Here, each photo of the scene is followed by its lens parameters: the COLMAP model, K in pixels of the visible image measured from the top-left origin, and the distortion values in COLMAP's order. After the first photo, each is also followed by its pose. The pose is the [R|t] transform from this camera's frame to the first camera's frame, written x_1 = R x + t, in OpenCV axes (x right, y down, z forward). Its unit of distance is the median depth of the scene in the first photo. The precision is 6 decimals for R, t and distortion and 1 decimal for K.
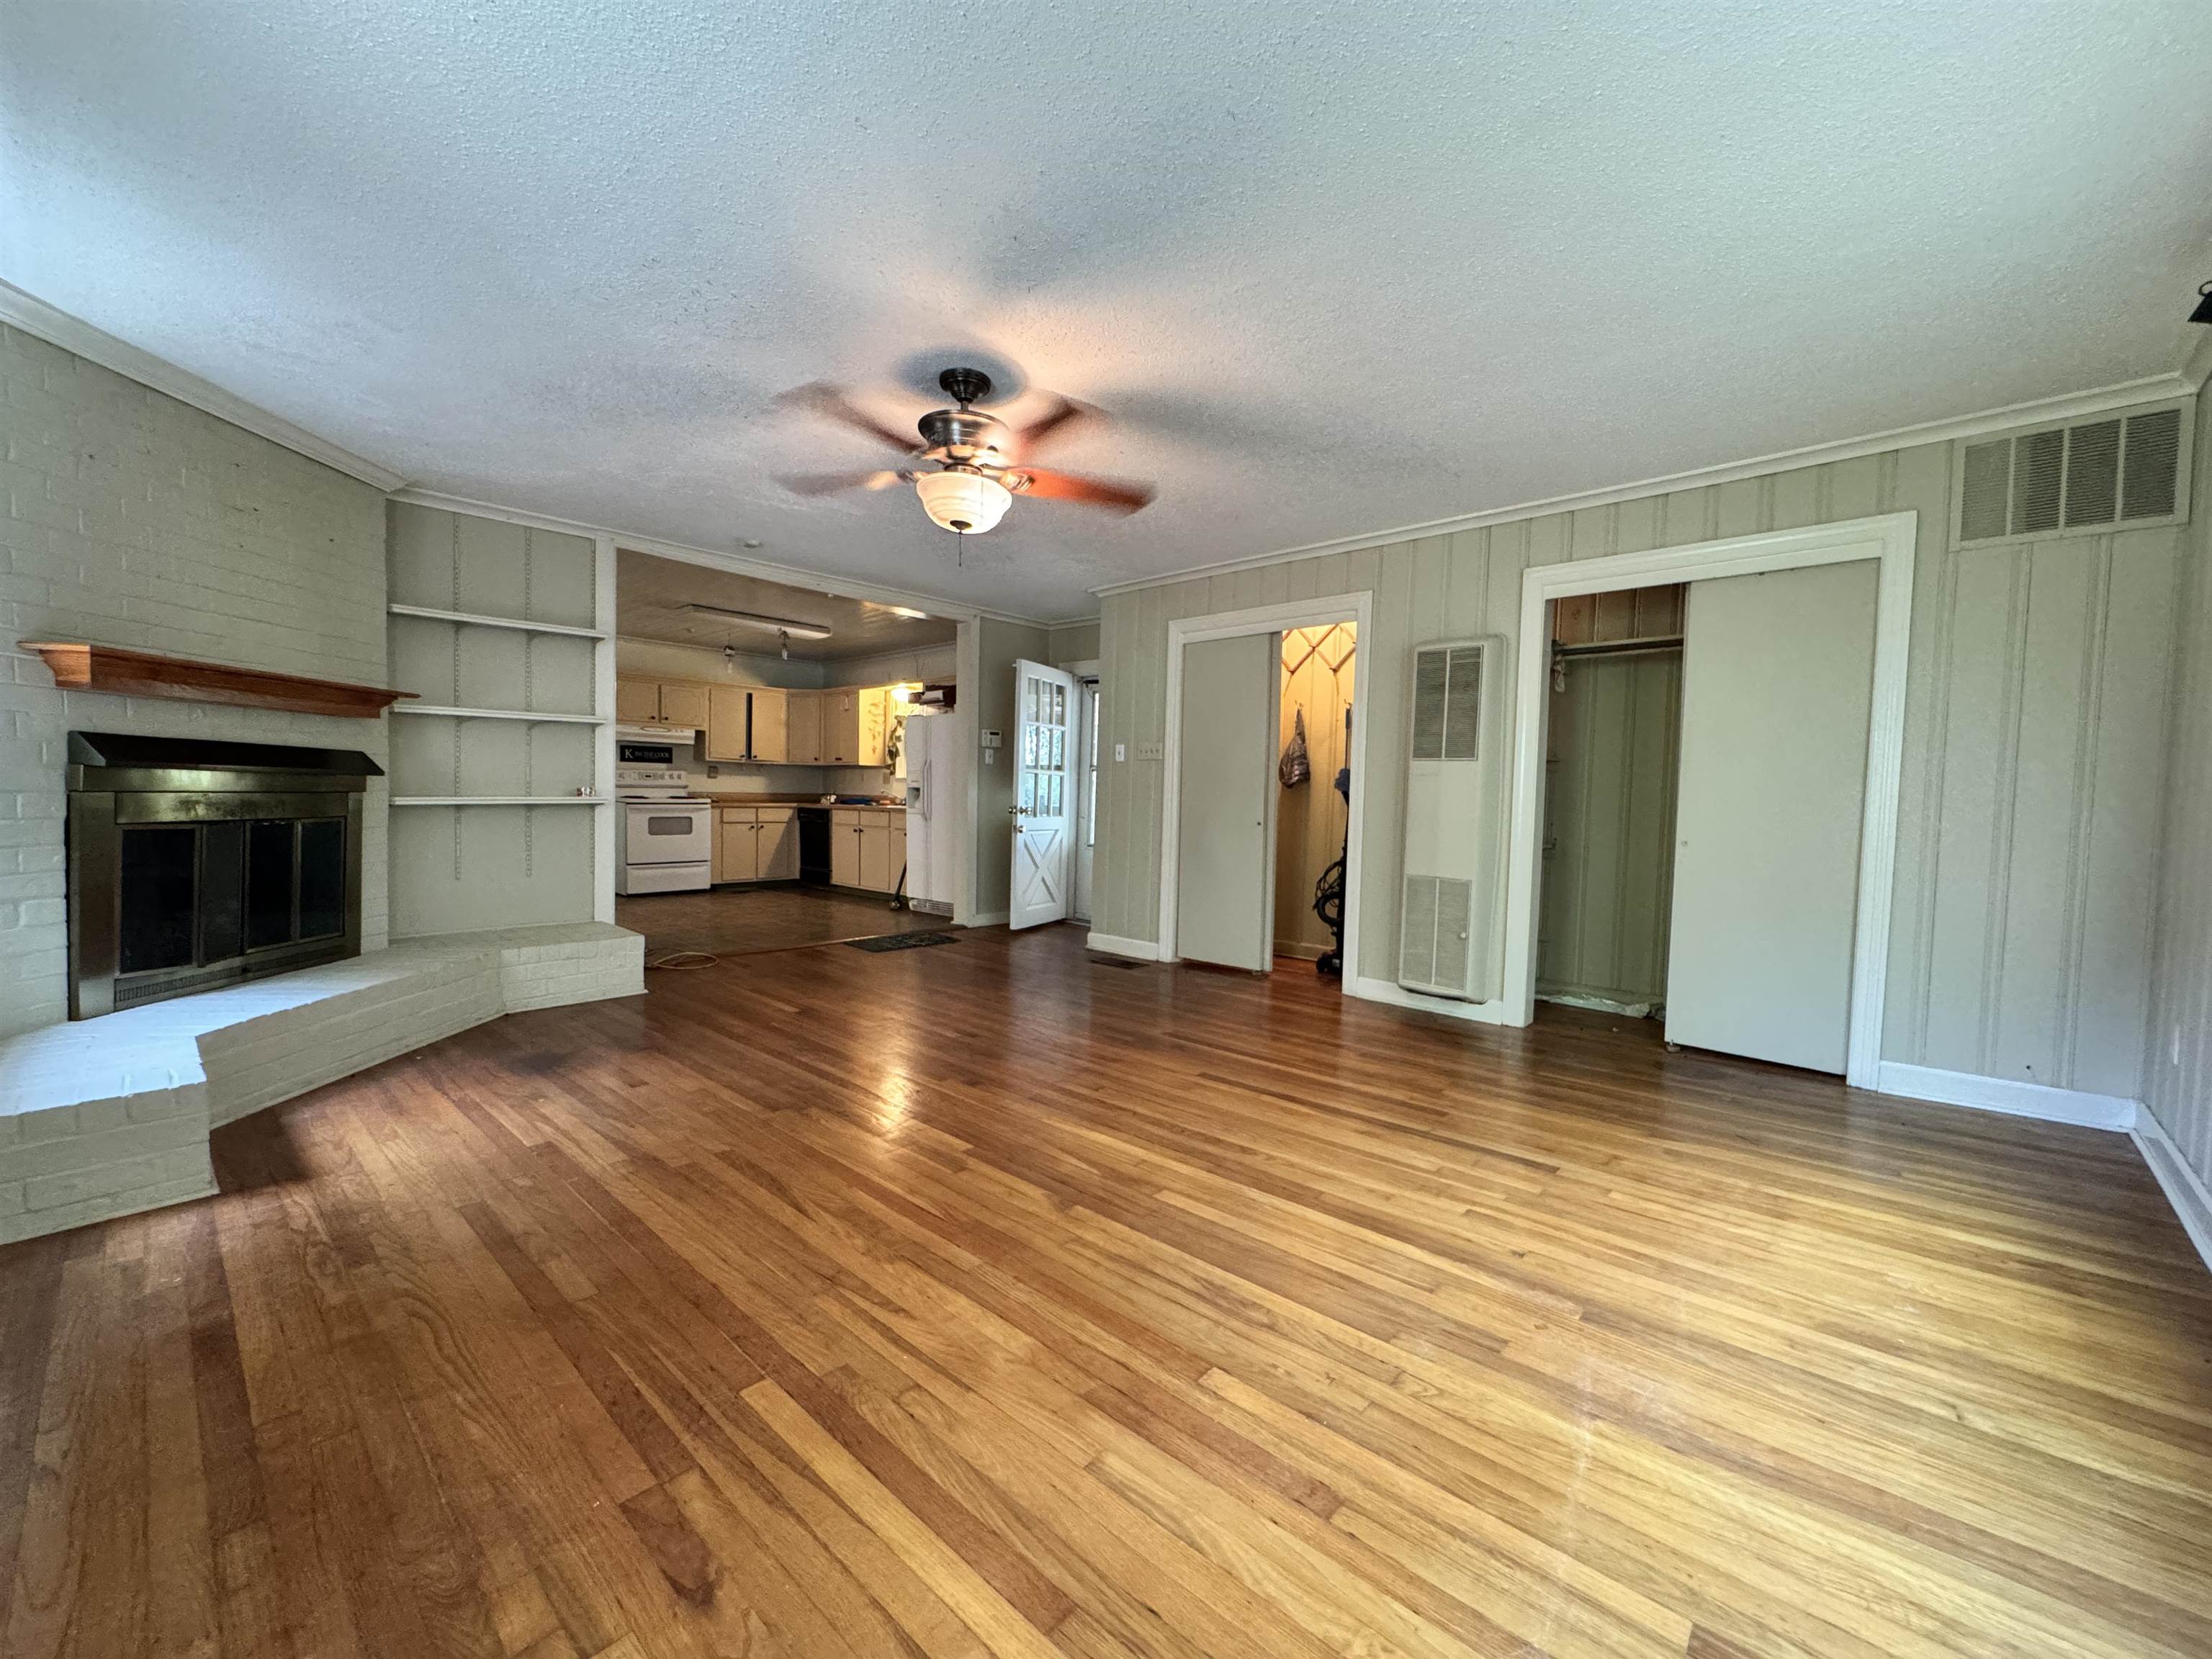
lens RADIAL K [[886.2, 0, 1104.5], [0, 886.2, 832.2], [0, 0, 1]] dist [-0.000005, -0.000521]
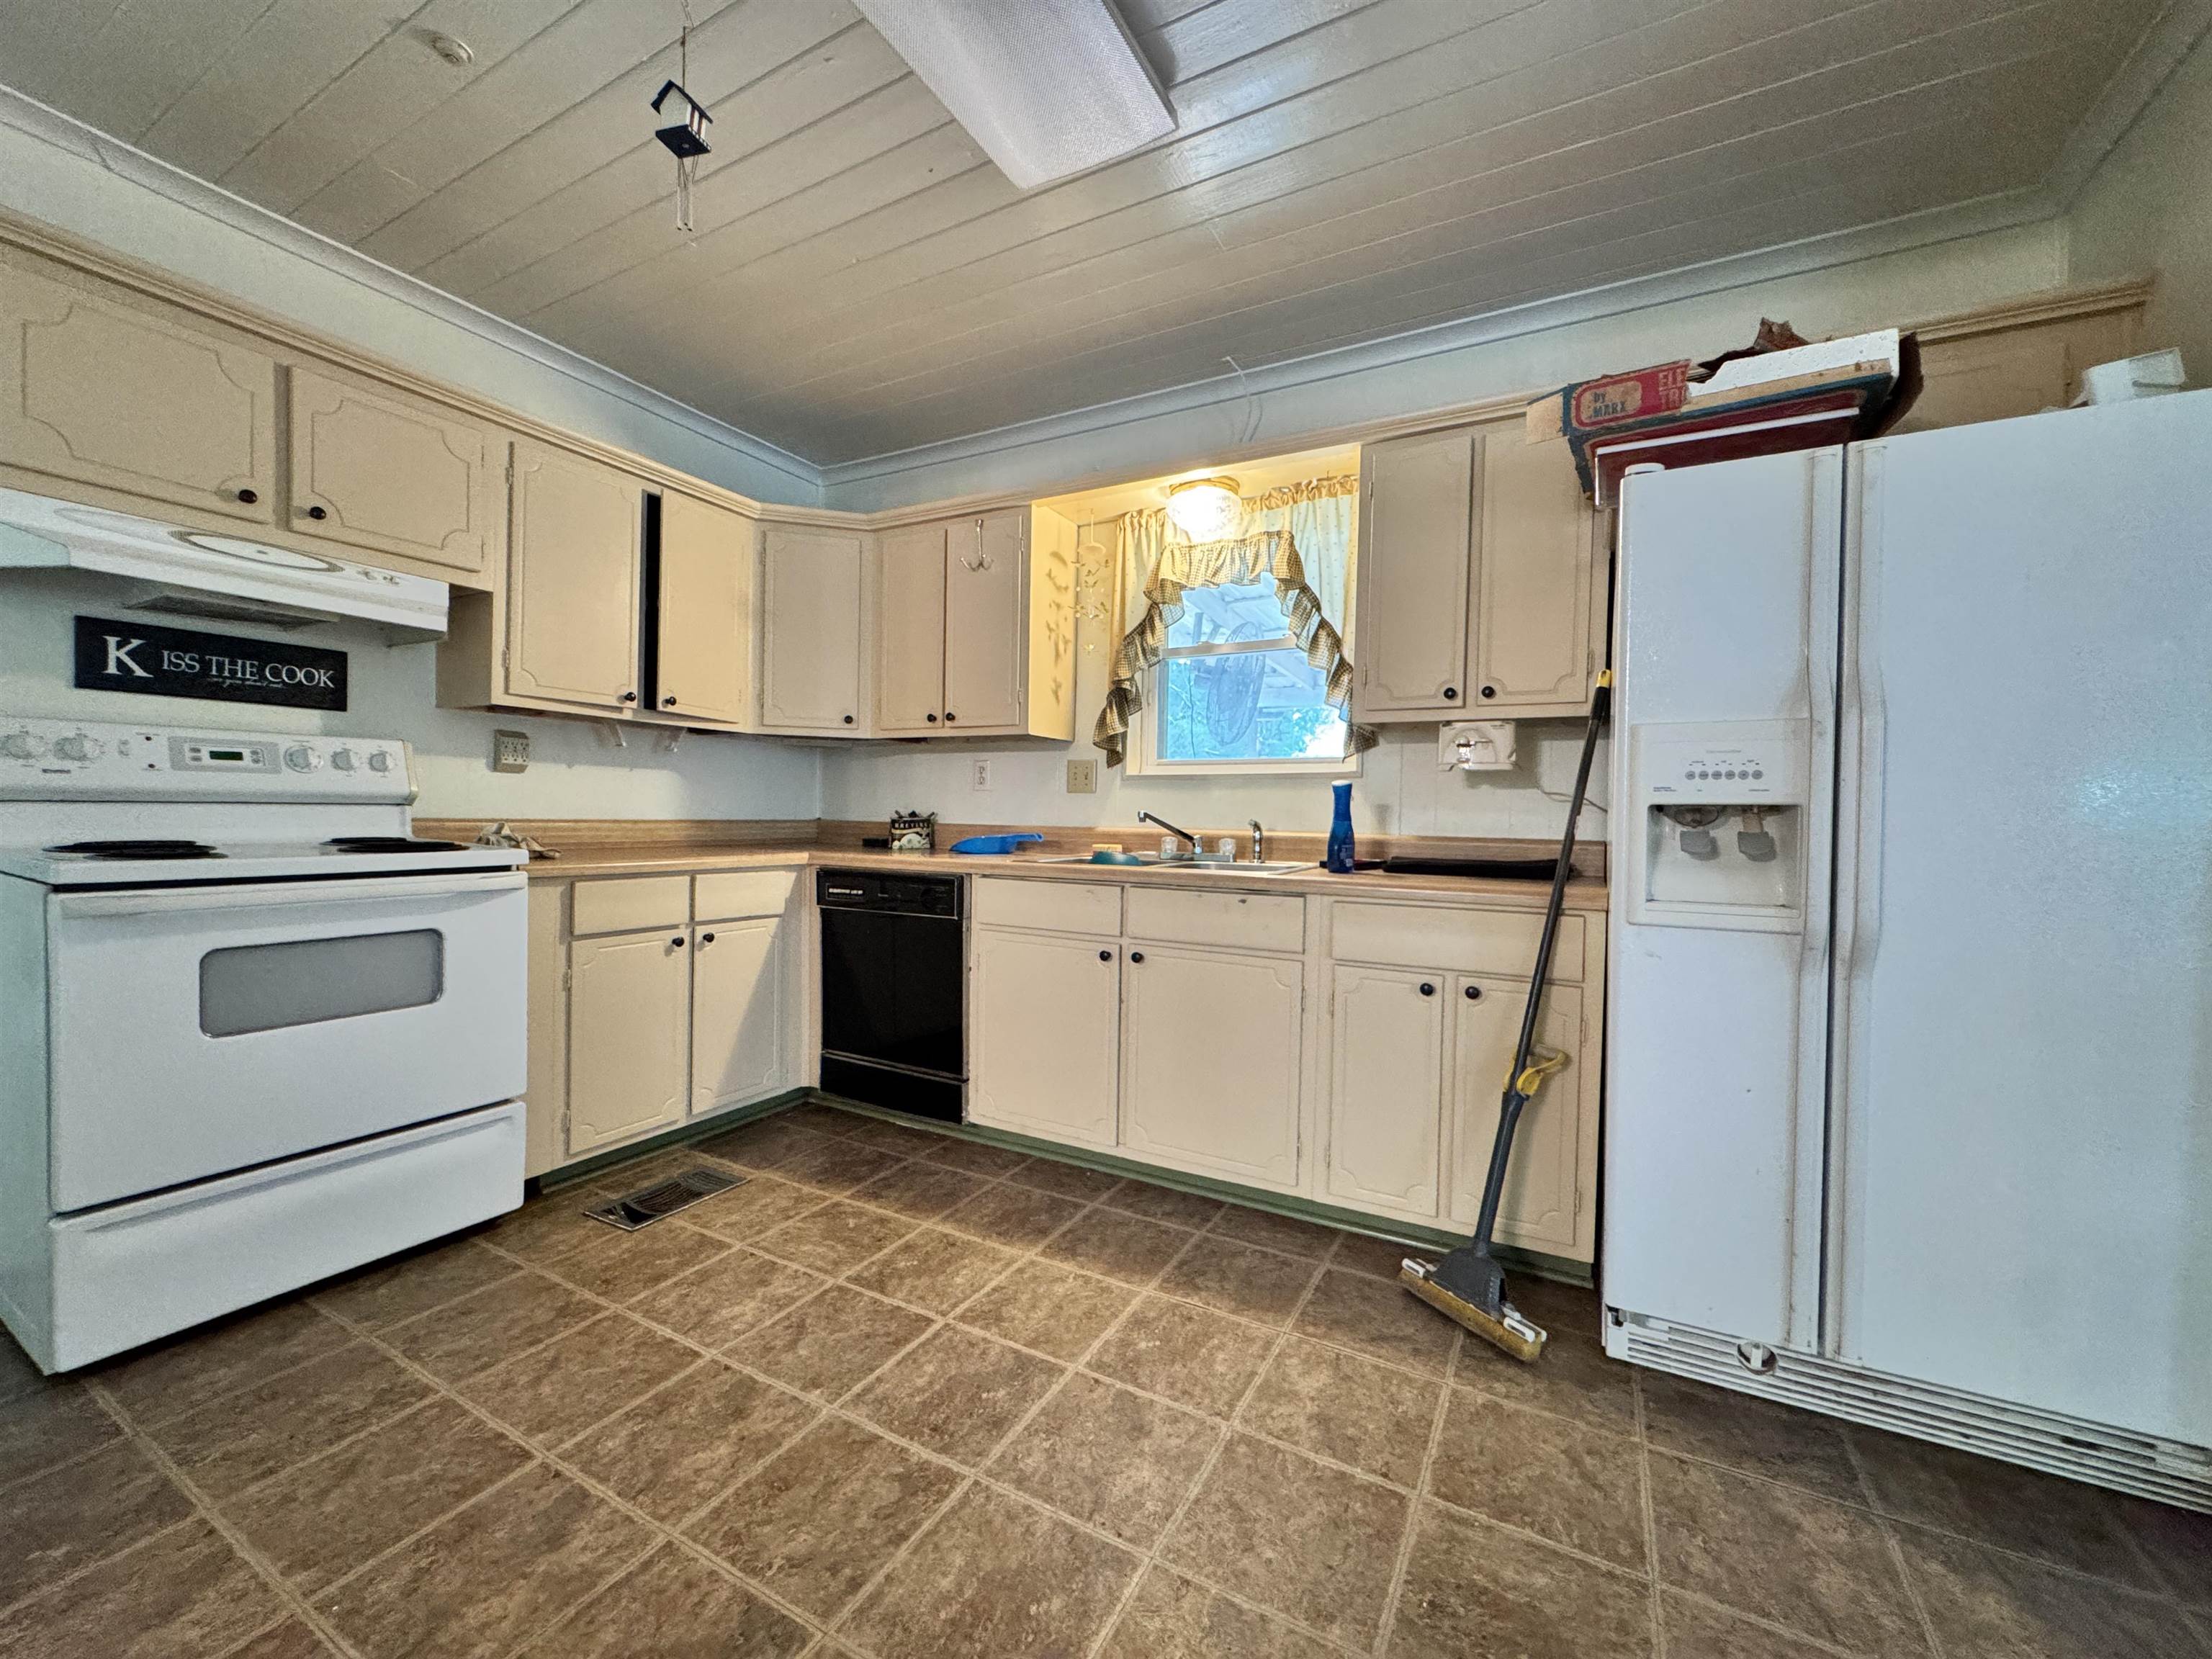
lens RADIAL K [[886.2, 0, 1109.0], [0, 886.2, 832.5], [0, 0, 1]] dist [-0.000005, -0.000521]
pose [[0.971127, -0.007352, 0.238449, -0.331085], [0.012969, 0.999674, -0.021997, -0.032848], [-0.238210, 0.024454, 0.970906, 0.691526]]
